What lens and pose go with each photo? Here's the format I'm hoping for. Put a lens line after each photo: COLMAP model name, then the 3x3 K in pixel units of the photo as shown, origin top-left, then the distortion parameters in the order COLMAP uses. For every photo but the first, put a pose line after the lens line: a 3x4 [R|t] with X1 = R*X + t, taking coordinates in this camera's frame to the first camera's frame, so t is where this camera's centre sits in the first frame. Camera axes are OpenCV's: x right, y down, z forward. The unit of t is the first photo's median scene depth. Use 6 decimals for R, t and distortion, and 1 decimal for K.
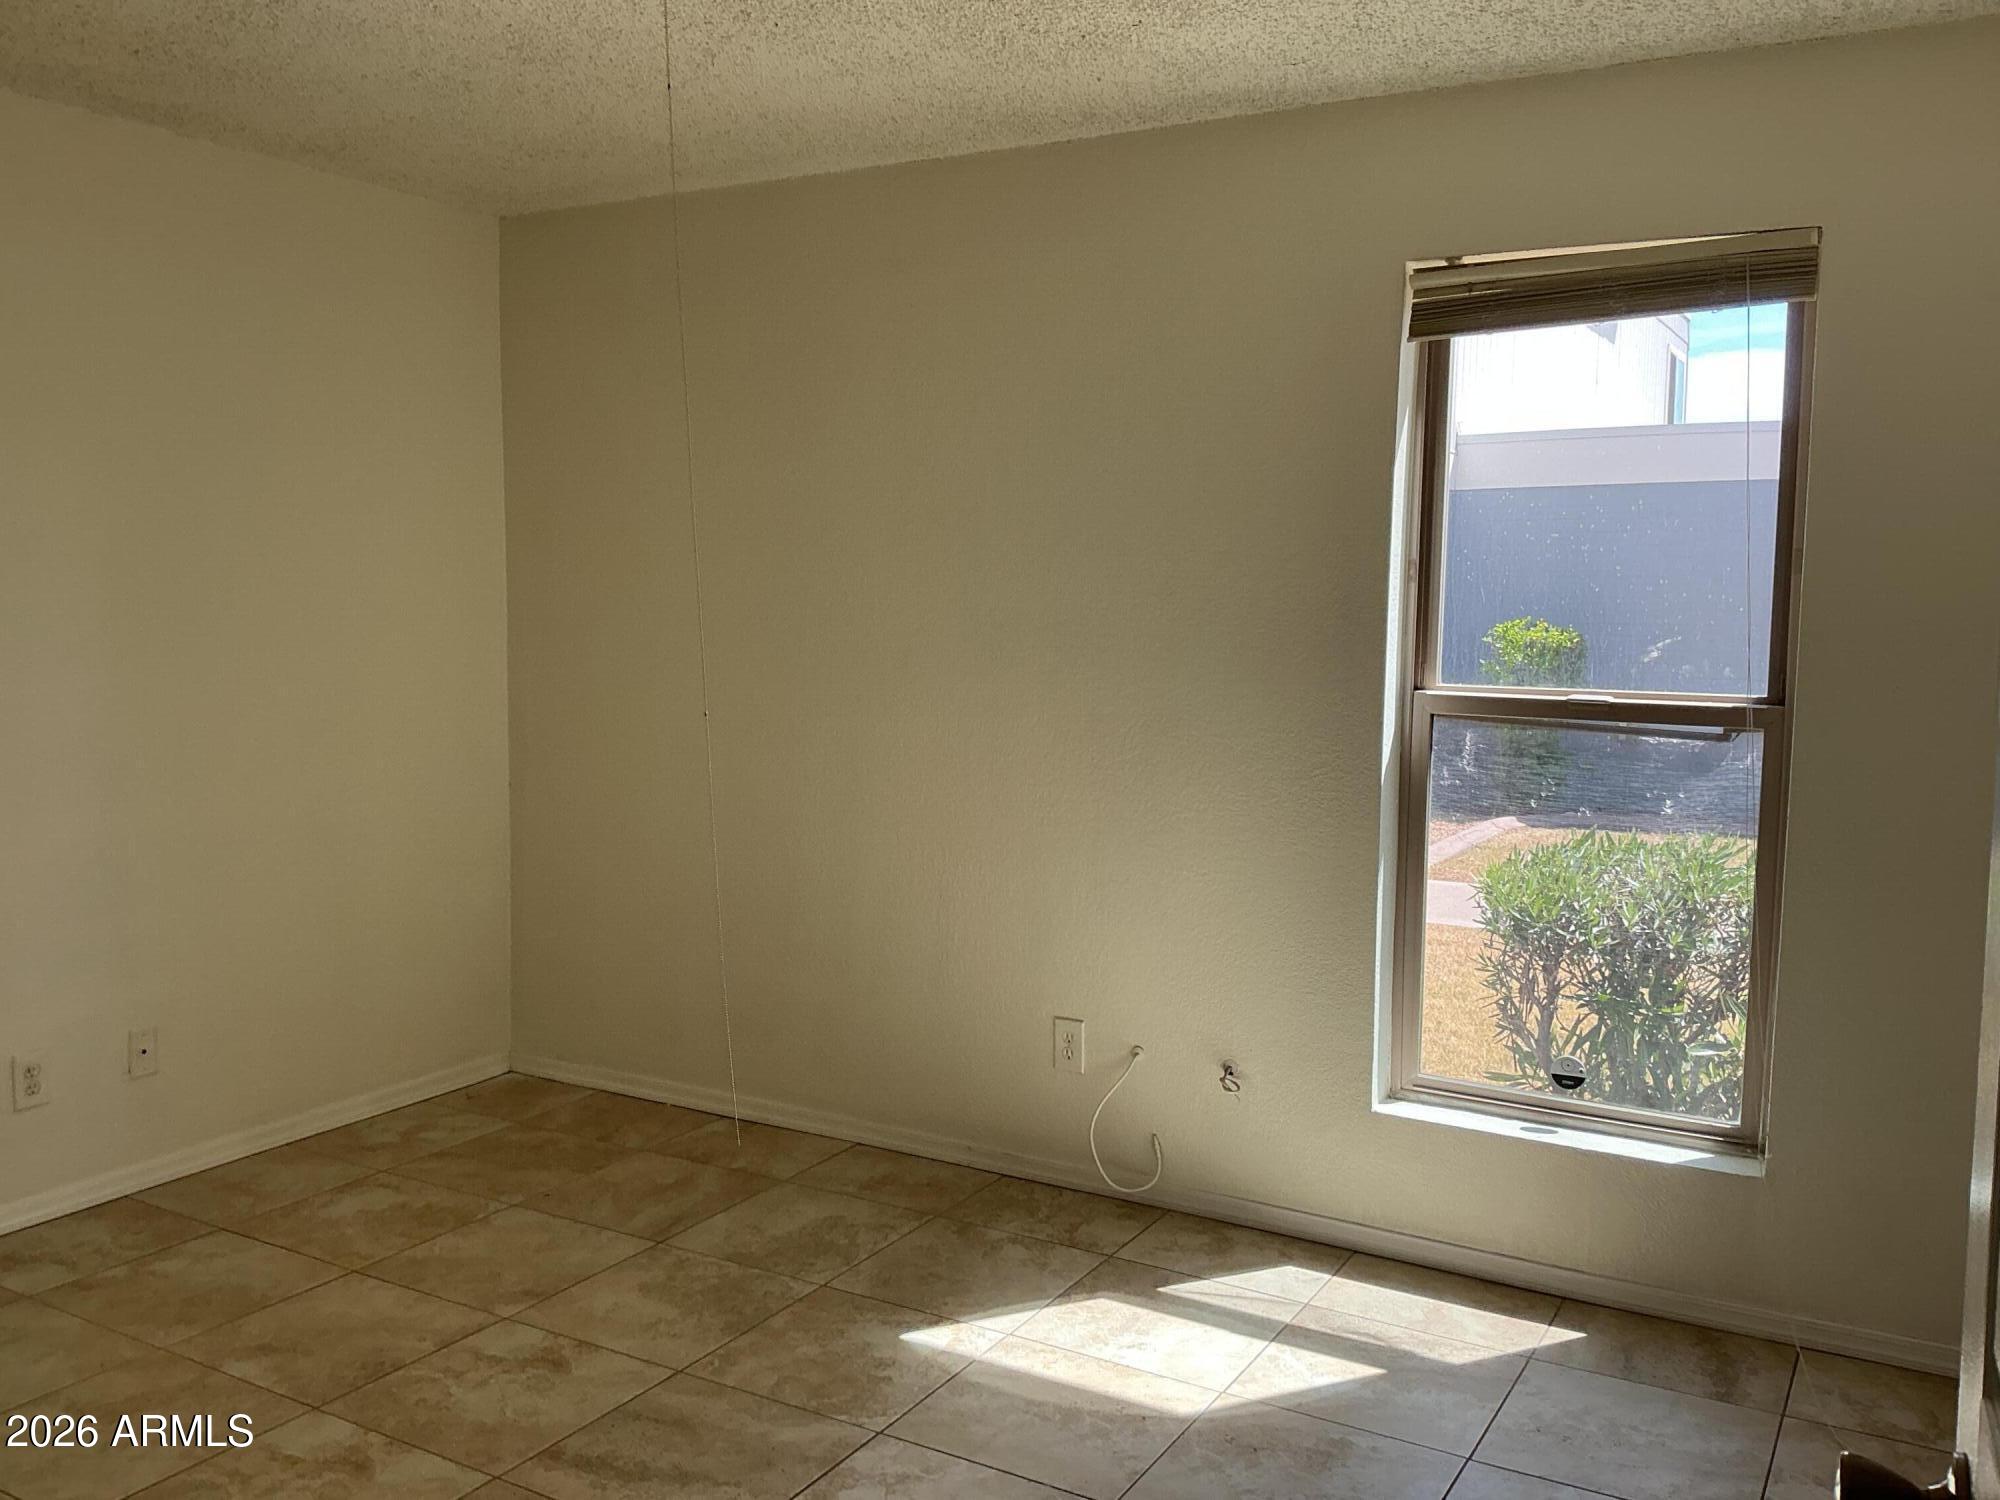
lens RADIAL K [[1671.8, 0, 1000.0], [0, 1671.8, 750.0], [0, 0, 1]] dist [0.128266, -0.249671]
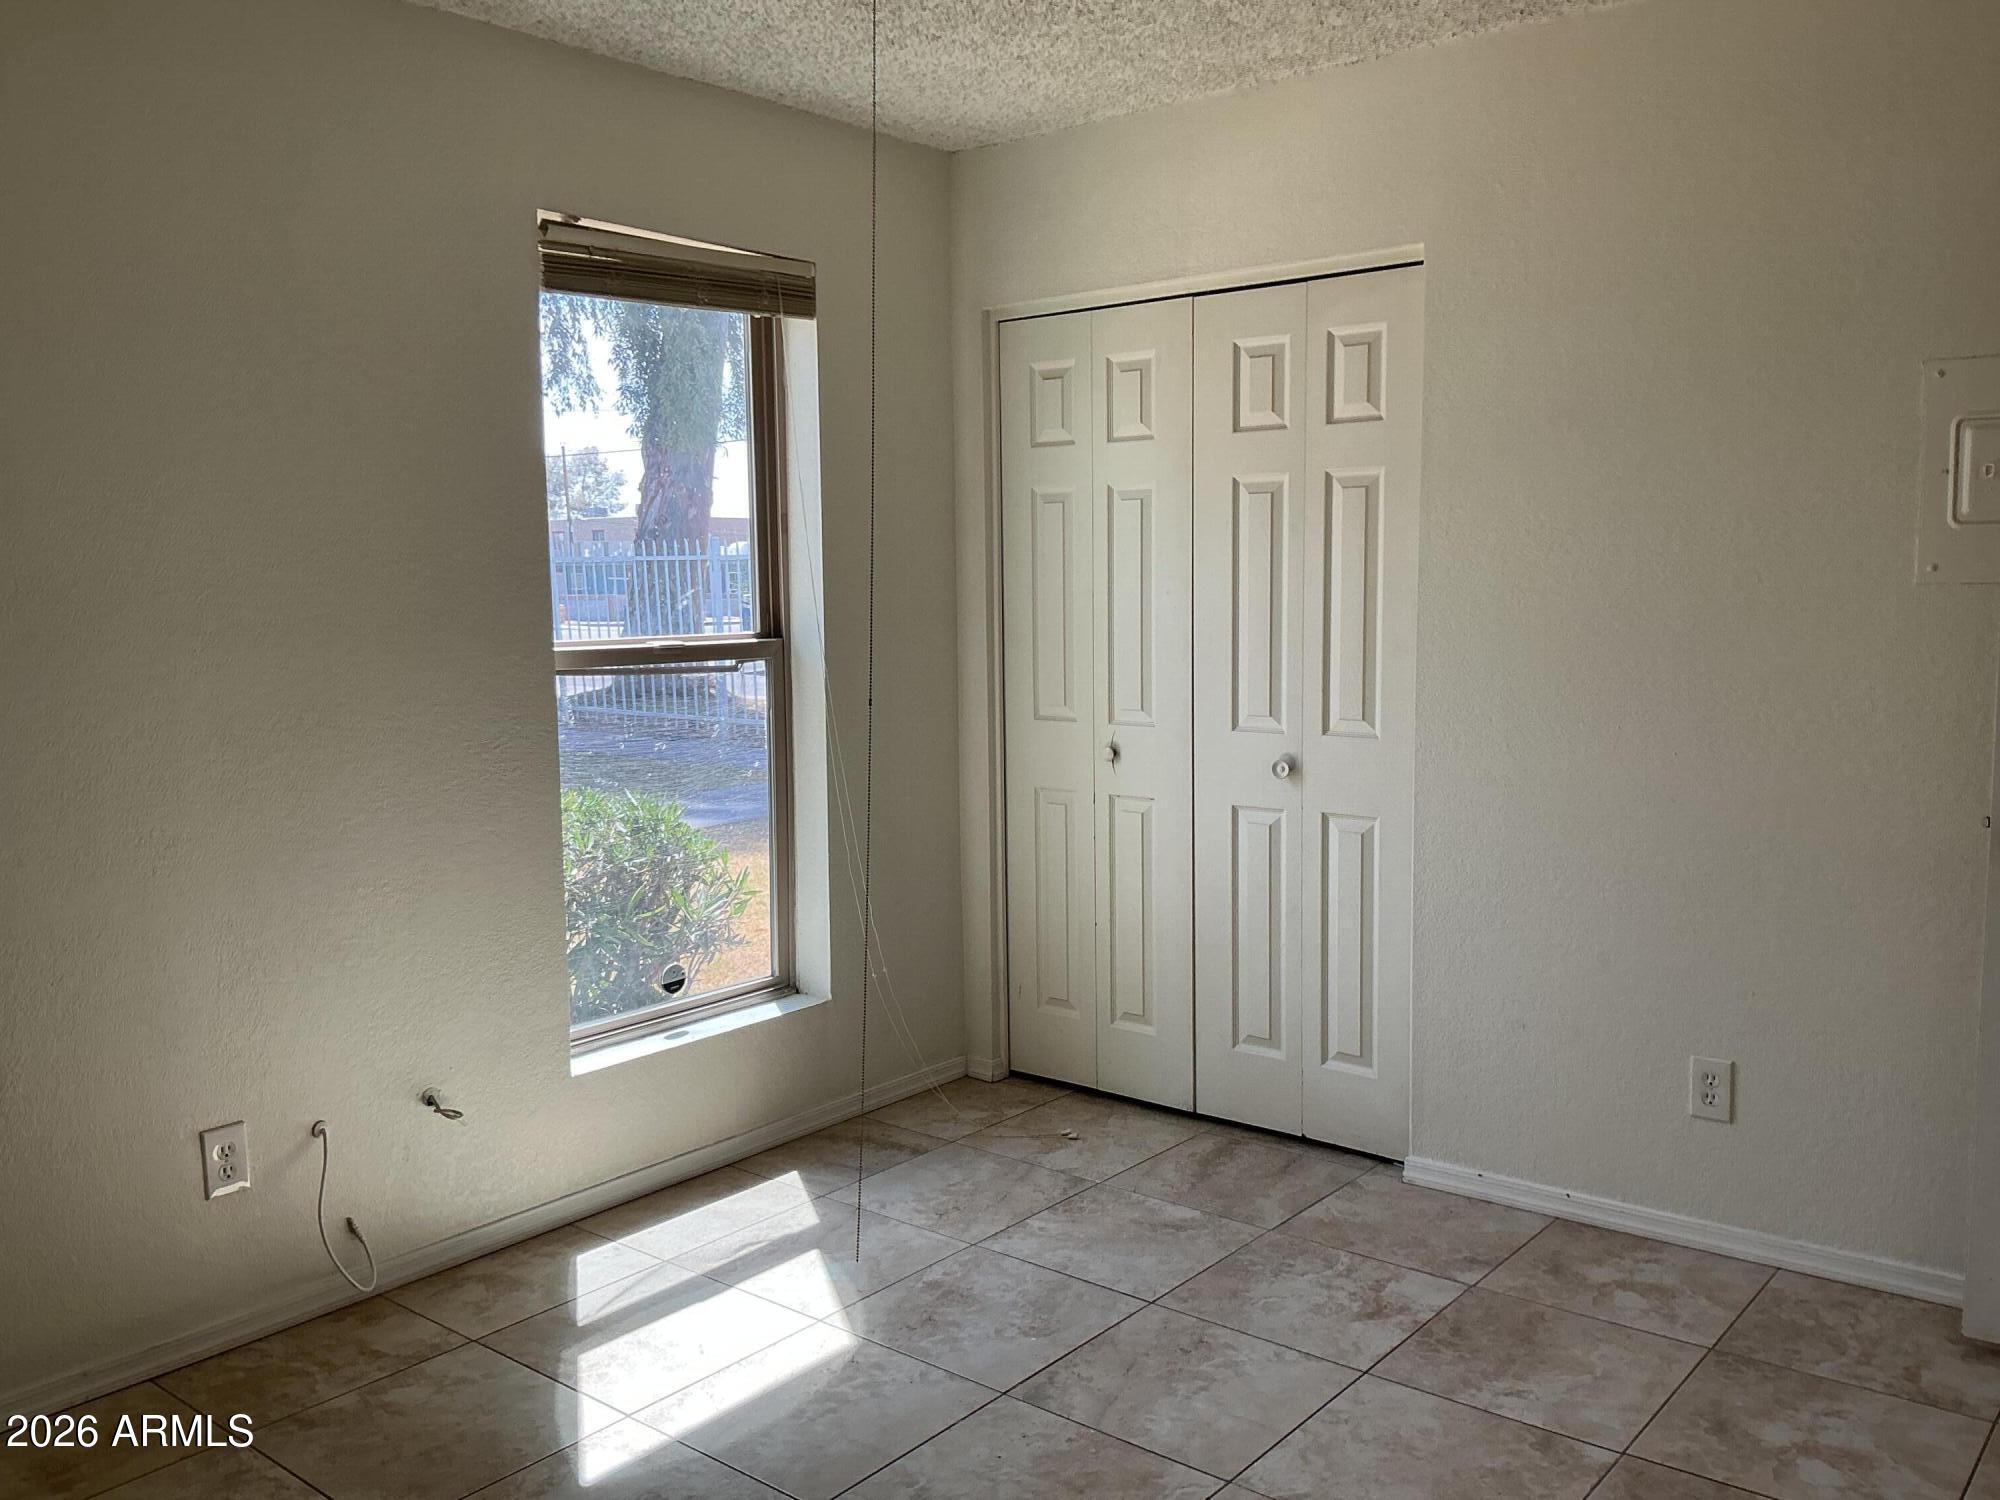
lens RADIAL K [[1671.8, 0, 1000.0], [0, 1671.8, 750.0], [0, 0, 1]] dist [0.128266, -0.249671]
pose [[0.156104, -0.120738, 0.980334, -0.735075], [0.103363, 0.989049, 0.105352, -0.056566], [-0.982317, 0.084885, 0.166874, 0.616977]]
